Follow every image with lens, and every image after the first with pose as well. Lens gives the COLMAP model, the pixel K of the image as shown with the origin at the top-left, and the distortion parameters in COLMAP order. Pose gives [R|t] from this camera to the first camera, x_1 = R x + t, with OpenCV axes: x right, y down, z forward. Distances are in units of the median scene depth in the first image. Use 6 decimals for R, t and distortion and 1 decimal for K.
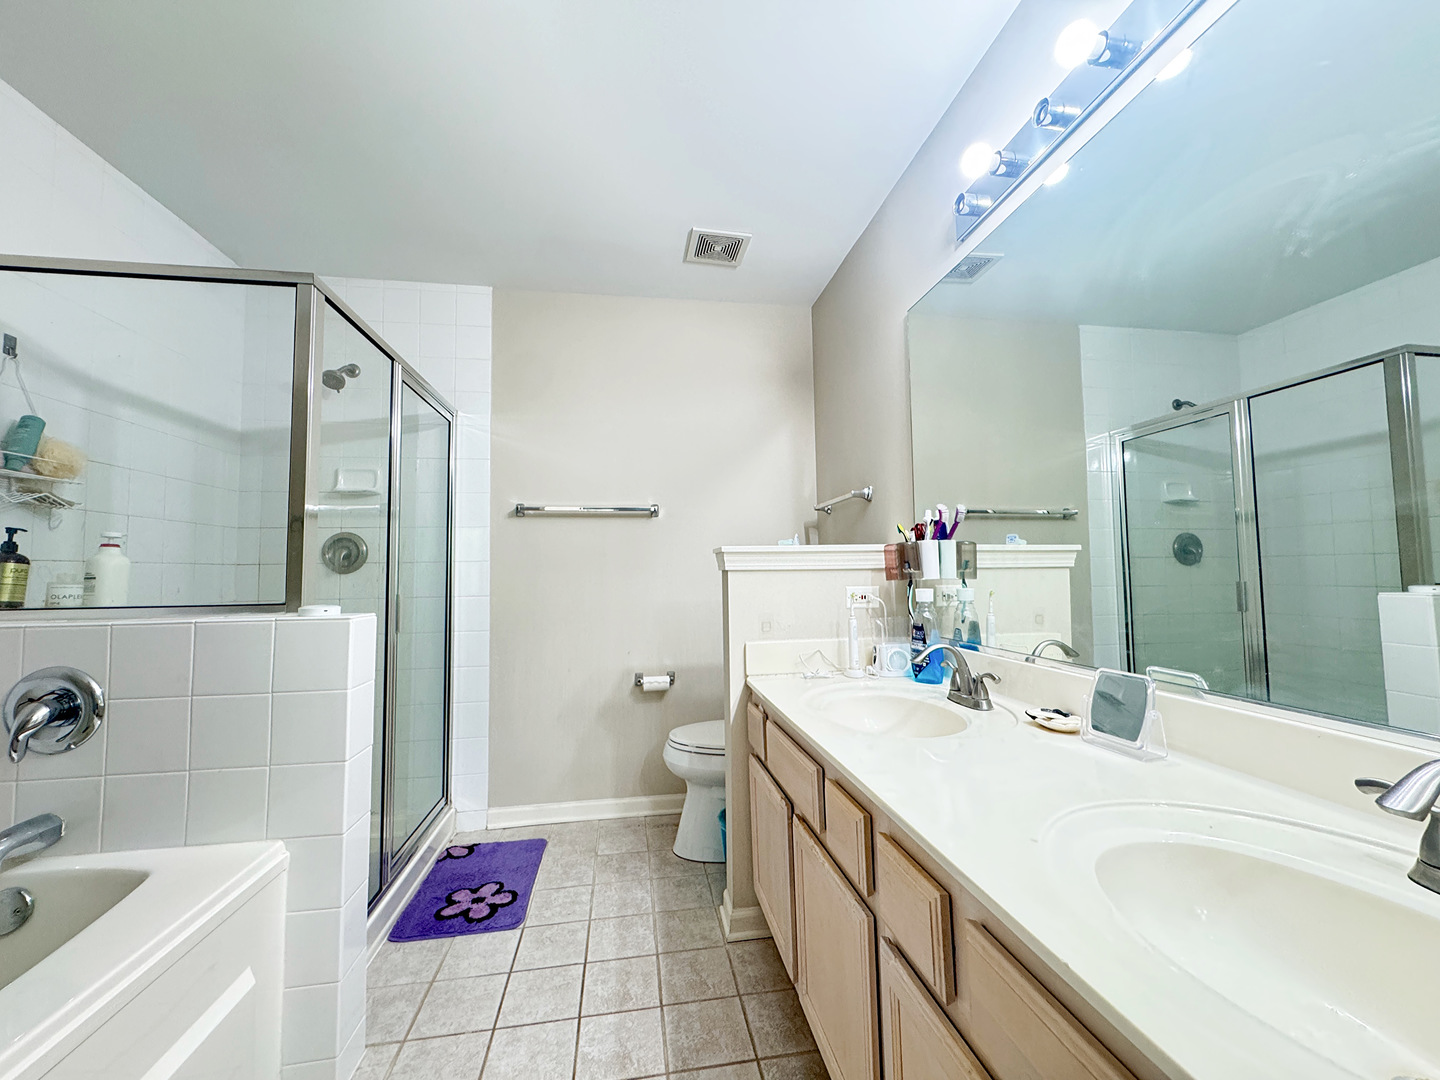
lens RADIAL K [[576.7, 0, 720.6], [0, 576.7, 539.1], [0, 0, 1]] dist [-0.003234, 0.000404]
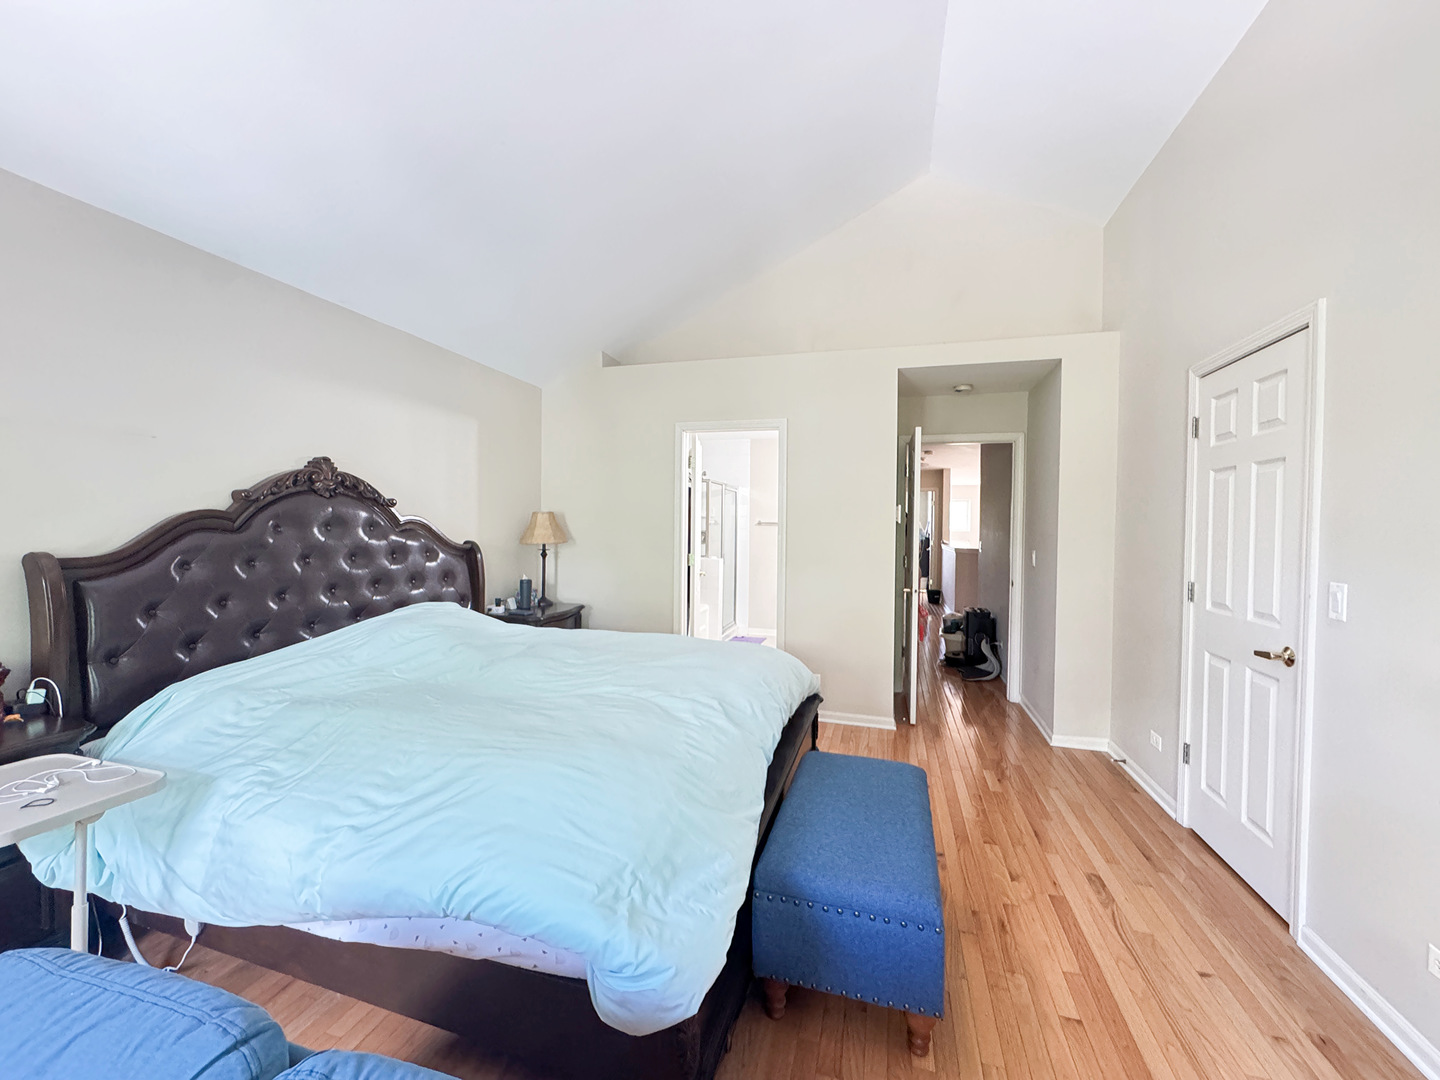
lens RADIAL K [[576.7, 0, 718.6], [0, 576.7, 538.7], [0, 0, 1]] dist [-0.003234, 0.000404]
pose [[0.903078, 0.033980, -0.428130, 0.664667], [-0.003843, 0.997465, 0.071061, -0.178650], [0.429459, -0.062529, 0.900919, -1.580356]]
